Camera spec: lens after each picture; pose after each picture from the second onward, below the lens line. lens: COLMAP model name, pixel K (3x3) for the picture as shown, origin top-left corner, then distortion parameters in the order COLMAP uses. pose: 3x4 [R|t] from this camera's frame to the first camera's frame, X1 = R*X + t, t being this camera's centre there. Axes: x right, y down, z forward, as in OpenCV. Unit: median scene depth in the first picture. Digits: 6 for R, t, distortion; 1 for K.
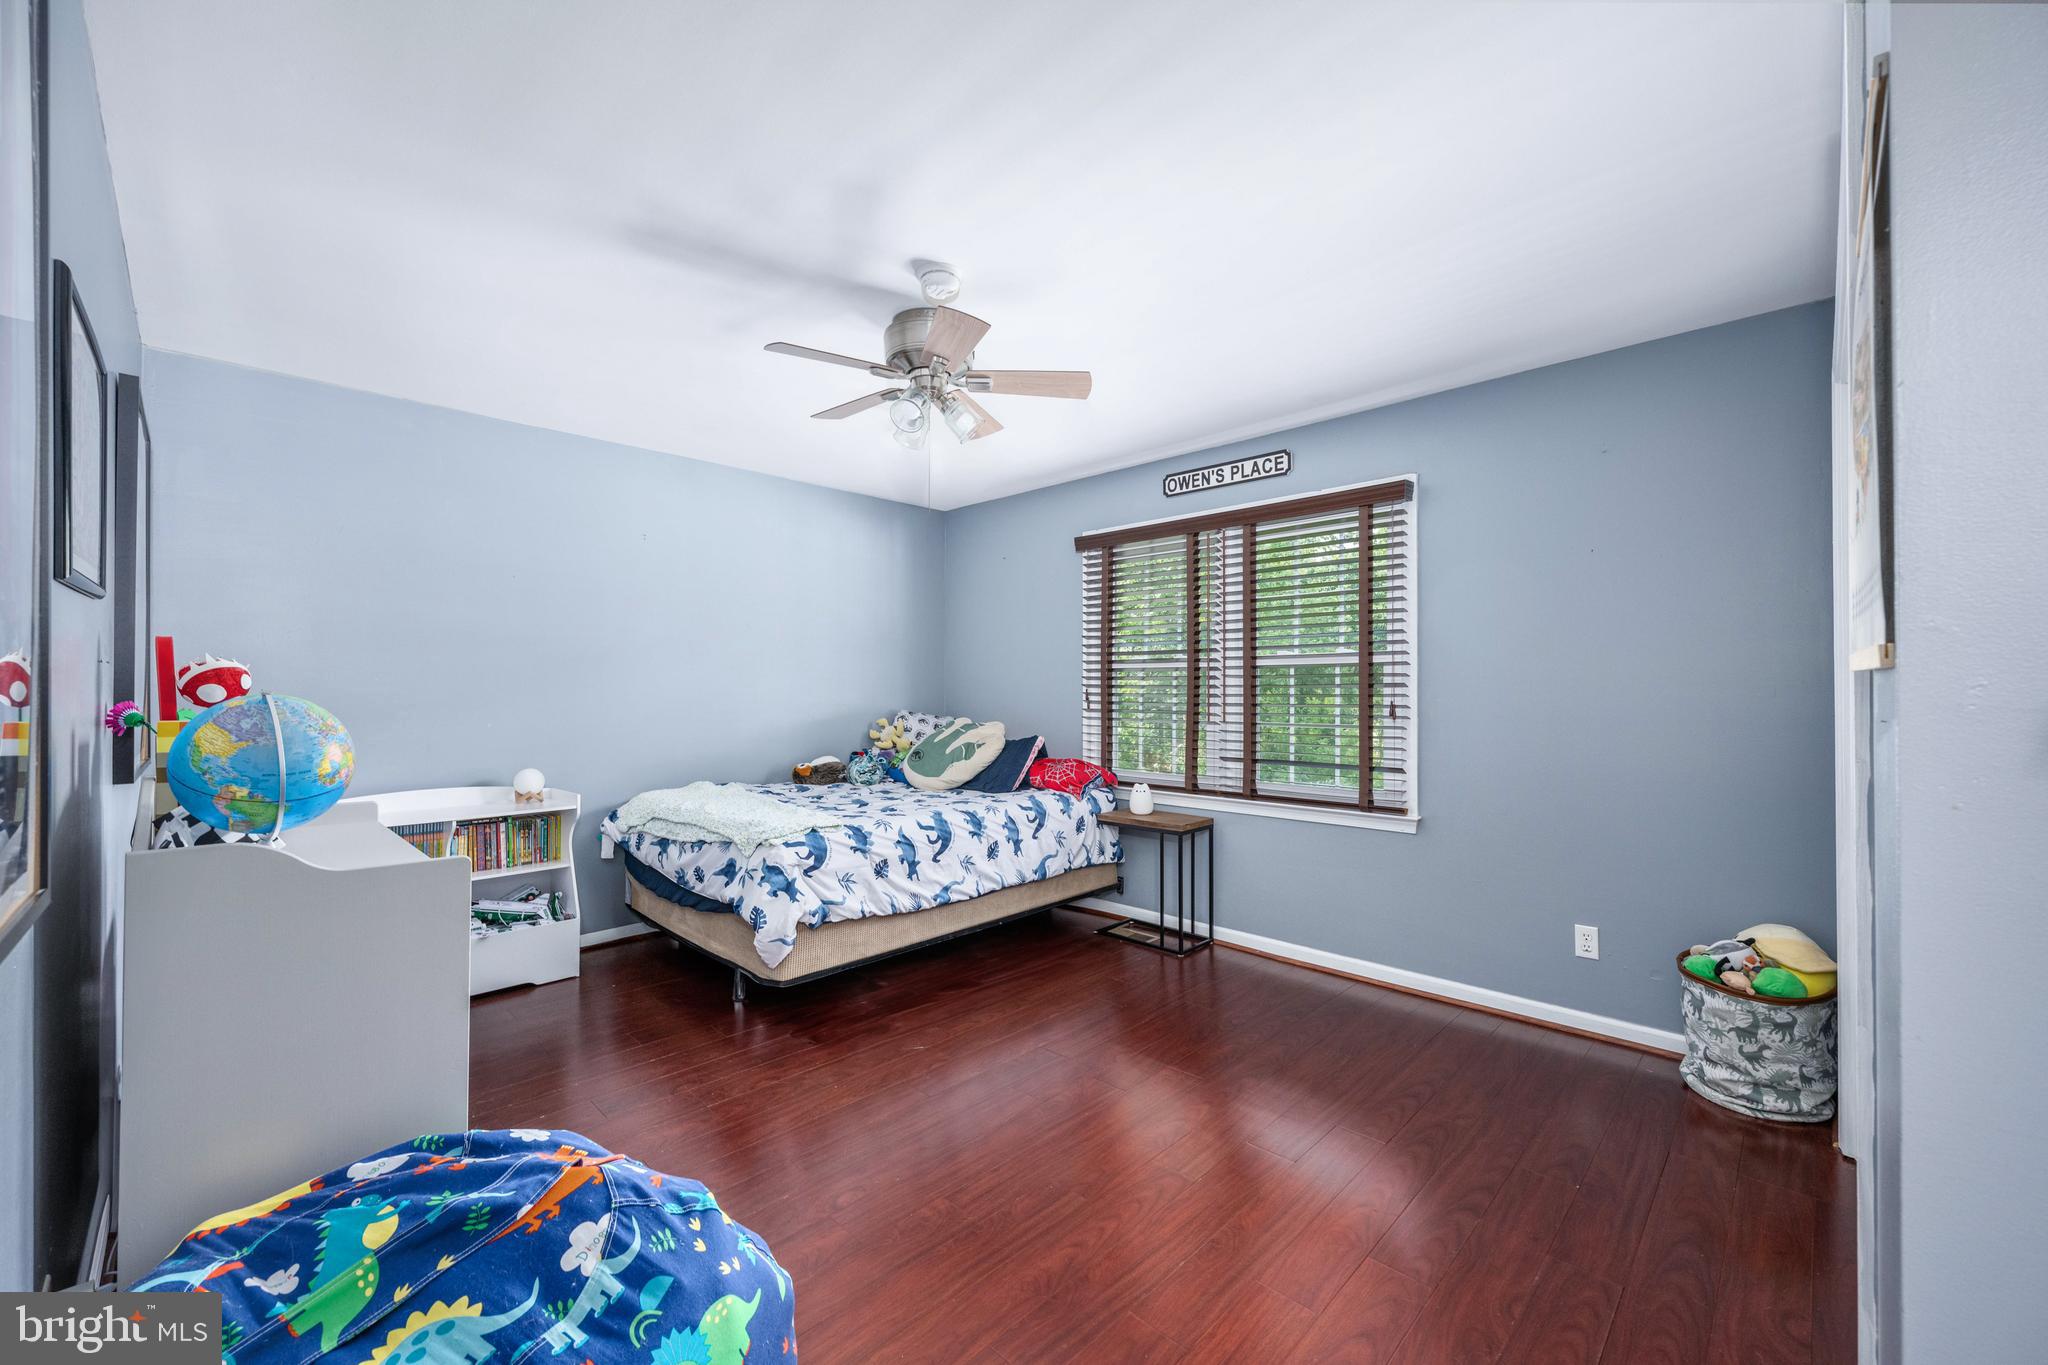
lens RADIAL K [[812.0, 0, 1020.2], [0, 812.0, 679.4], [0, 0, 1]] dist [-0.001212, -0.000103]
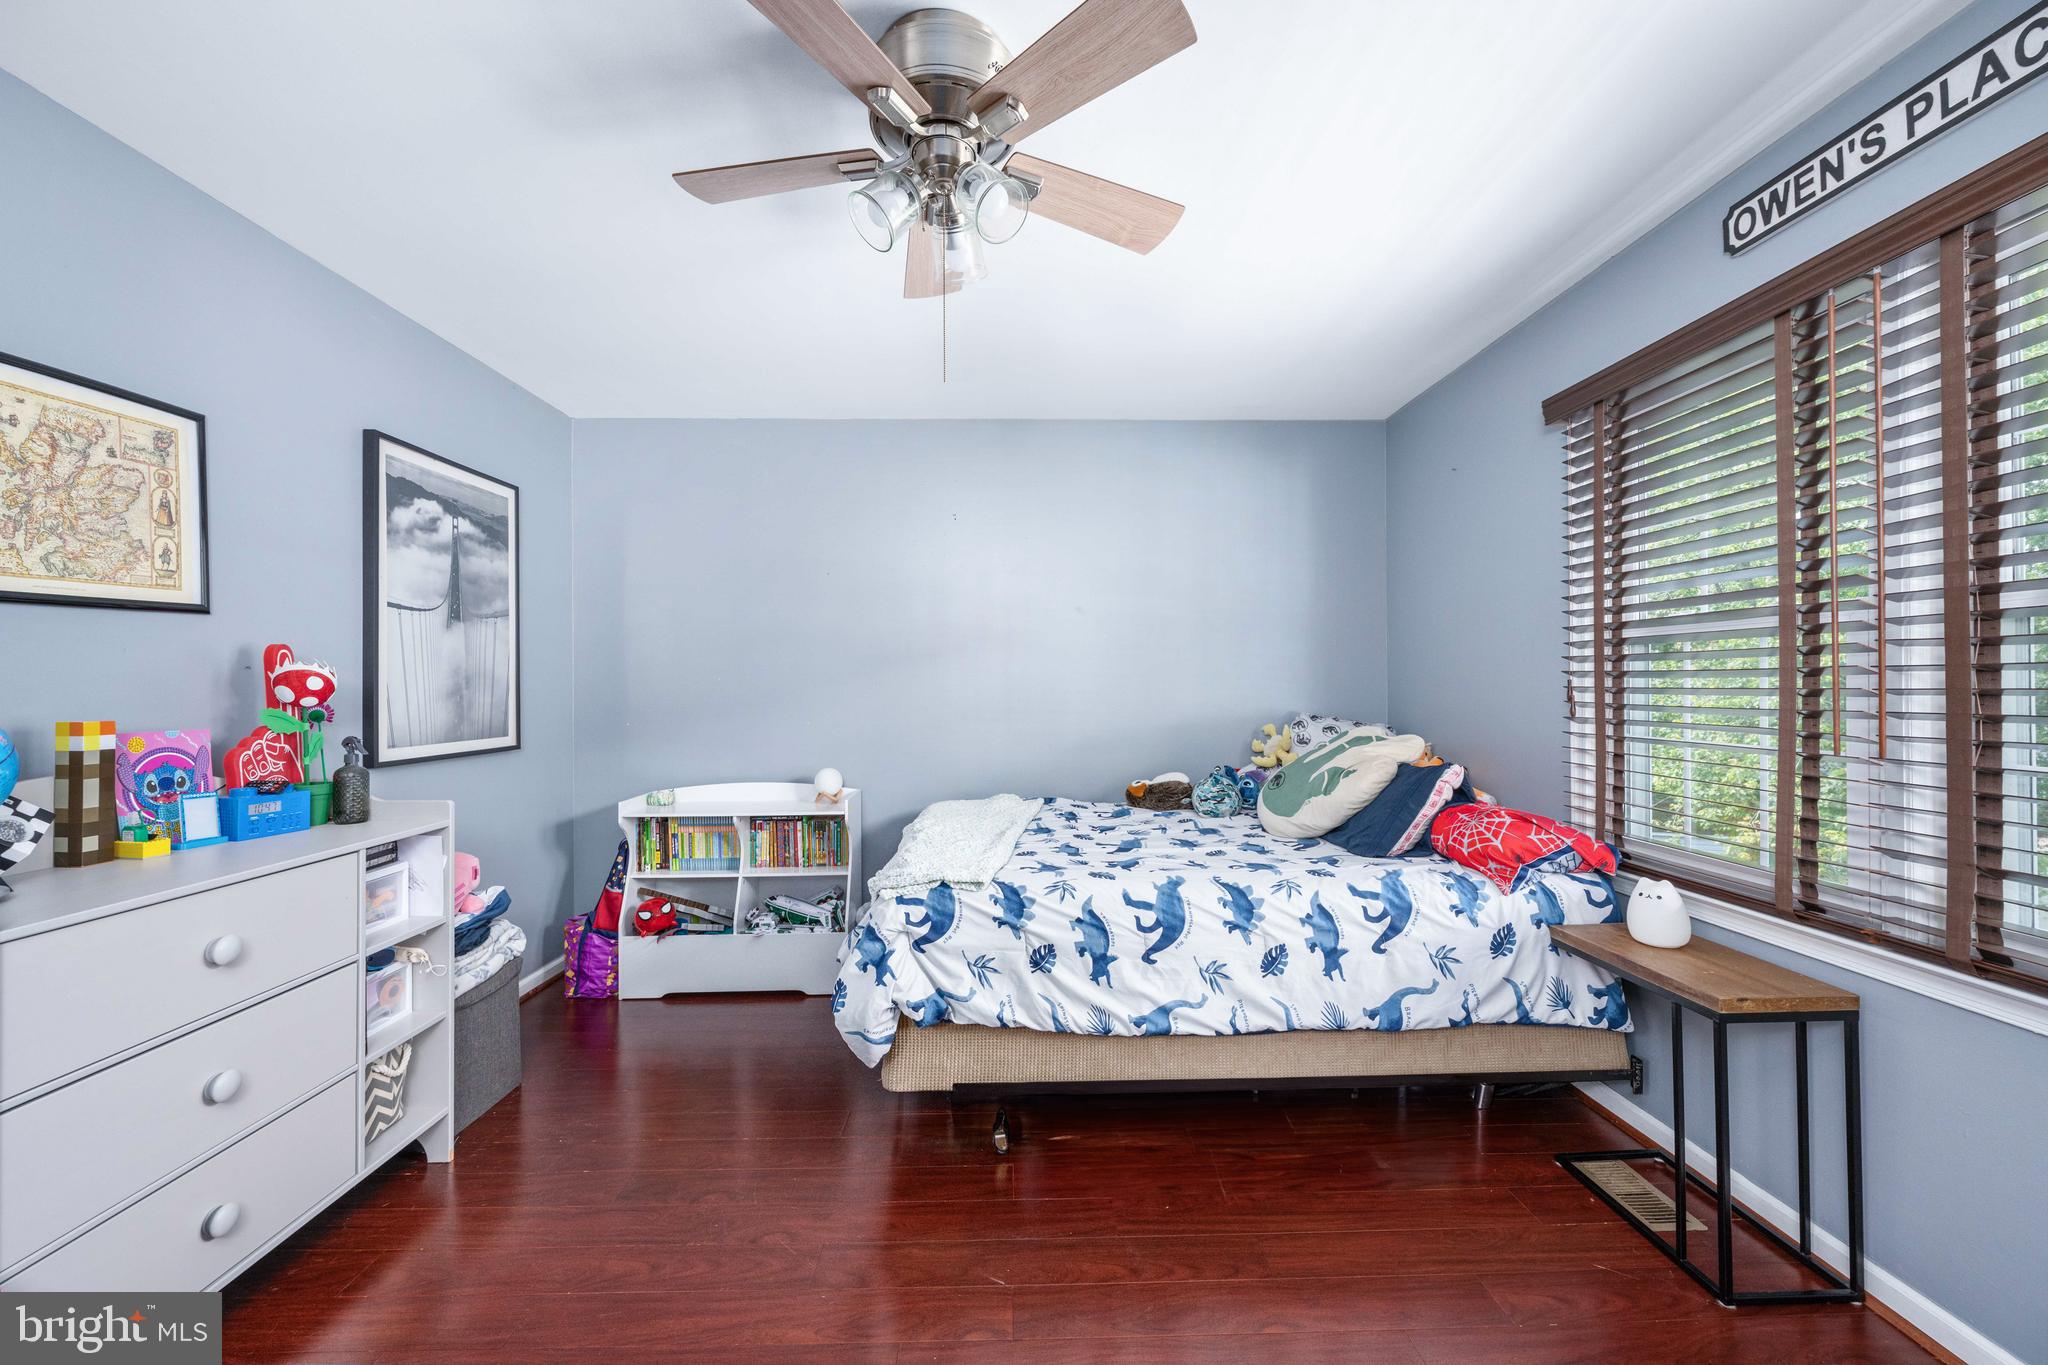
lens RADIAL K [[812.0, 0, 1020.2], [0, 812.0, 679.4], [0, 0, 1]] dist [-0.001212, -0.000103]
pose [[0.713918, -0.012939, -0.700110, 0.235362], [0.016866, 0.999857, -0.001280, 0.007344], [0.700026, -0.010894, 0.714034, 0.441403]]
